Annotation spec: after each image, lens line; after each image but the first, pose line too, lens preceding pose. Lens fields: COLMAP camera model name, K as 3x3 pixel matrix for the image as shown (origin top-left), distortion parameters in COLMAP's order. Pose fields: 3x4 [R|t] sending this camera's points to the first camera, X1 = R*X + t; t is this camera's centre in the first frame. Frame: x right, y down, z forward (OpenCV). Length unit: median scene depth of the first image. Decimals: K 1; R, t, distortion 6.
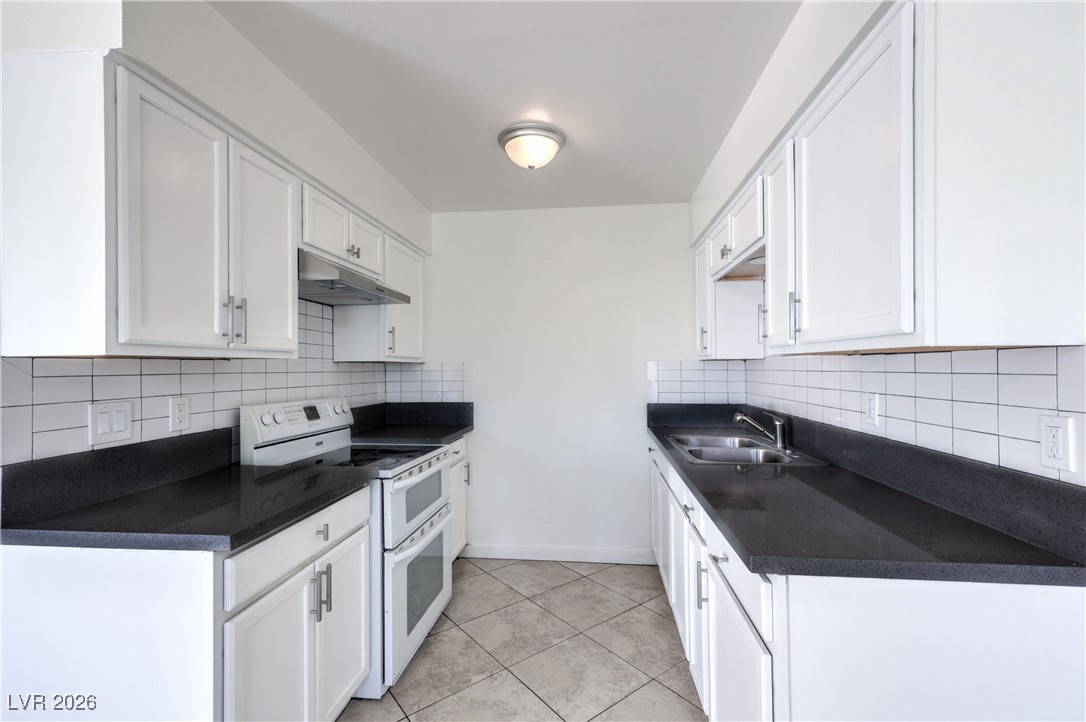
lens RADIAL K [[473.7, 0, 542.9], [0, 473.7, 362.9], [0, 0, 1]] dist [0.018590, 0.000126]
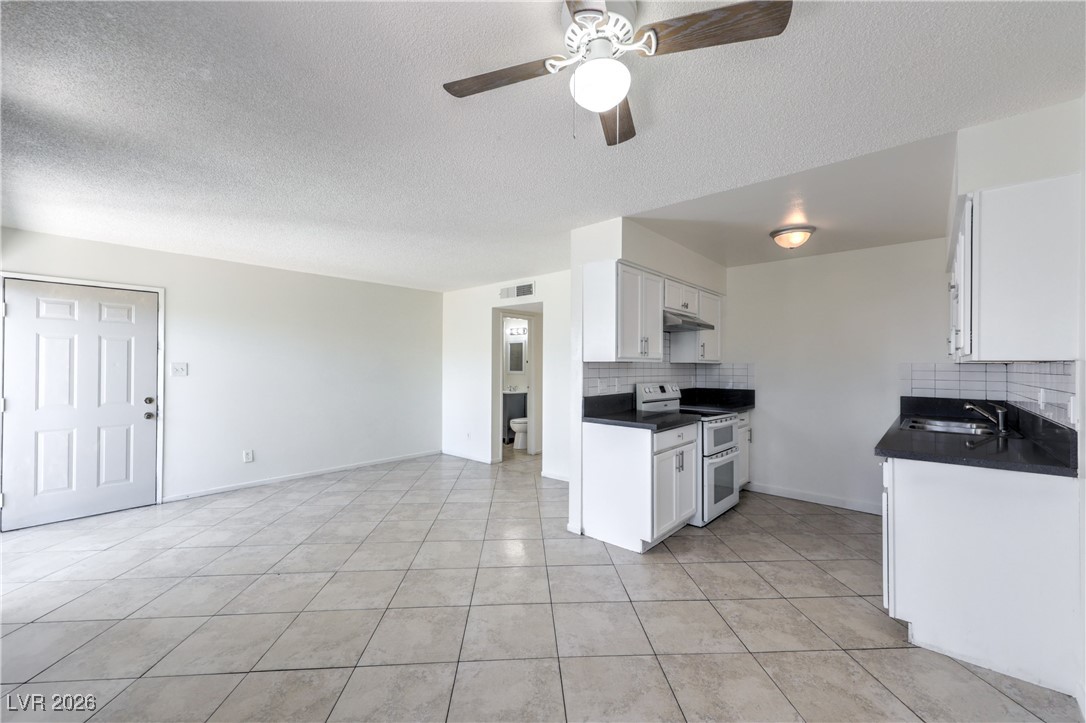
lens RADIAL K [[437.9, 0, 549.6], [0, 437.9, 362.9], [0, 0, 1]] dist [0.003206, 0.000286]
pose [[0.824342, 0.007159, -0.566047, 0.151164], [-0.004957, 0.999973, 0.005428, -0.010961], [0.566070, -0.001669, 0.824355, -0.761172]]
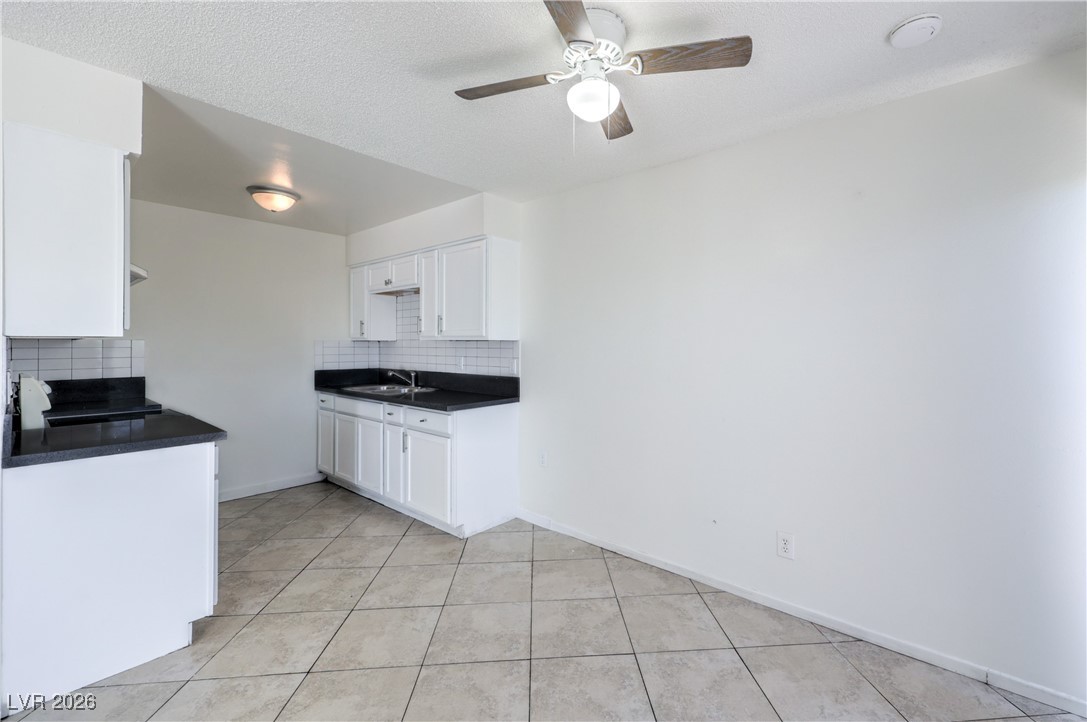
lens RADIAL K [[456.5, 0, 585.7], [0, 456.5, 342.8], [0, 0, 1]] dist [0.002539, 0.000404]
pose [[0.537937, 0.007782, 0.842949, -0.710715], [-0.012032, 0.999926, -0.001553, -0.008510], [-0.842899, -0.009306, 0.537991, -0.606937]]
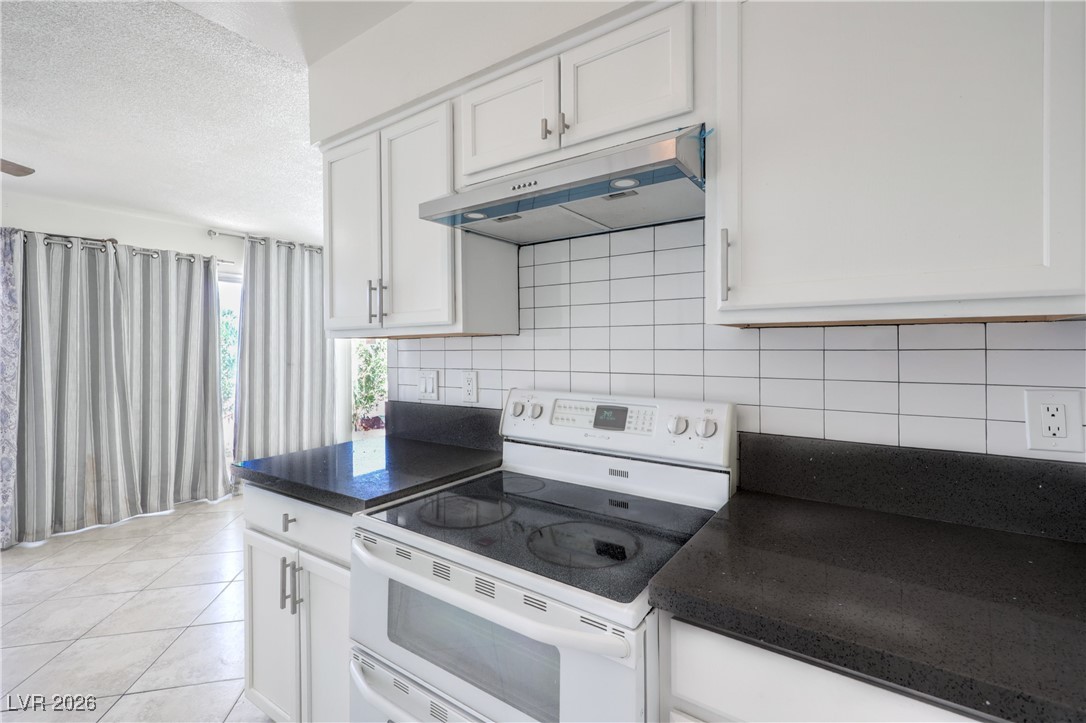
lens RADIAL K [[473.7, 0, 542.9], [0, 473.7, 363.4], [0, 0, 1]] dist [0.018590, 0.000126]
pose [[-0.470801, 0.035478, -0.881526, 0.078308], [0.018220, 0.999369, 0.030490, 0.018205], [0.882051, -0.001707, -0.471150, 1.243943]]
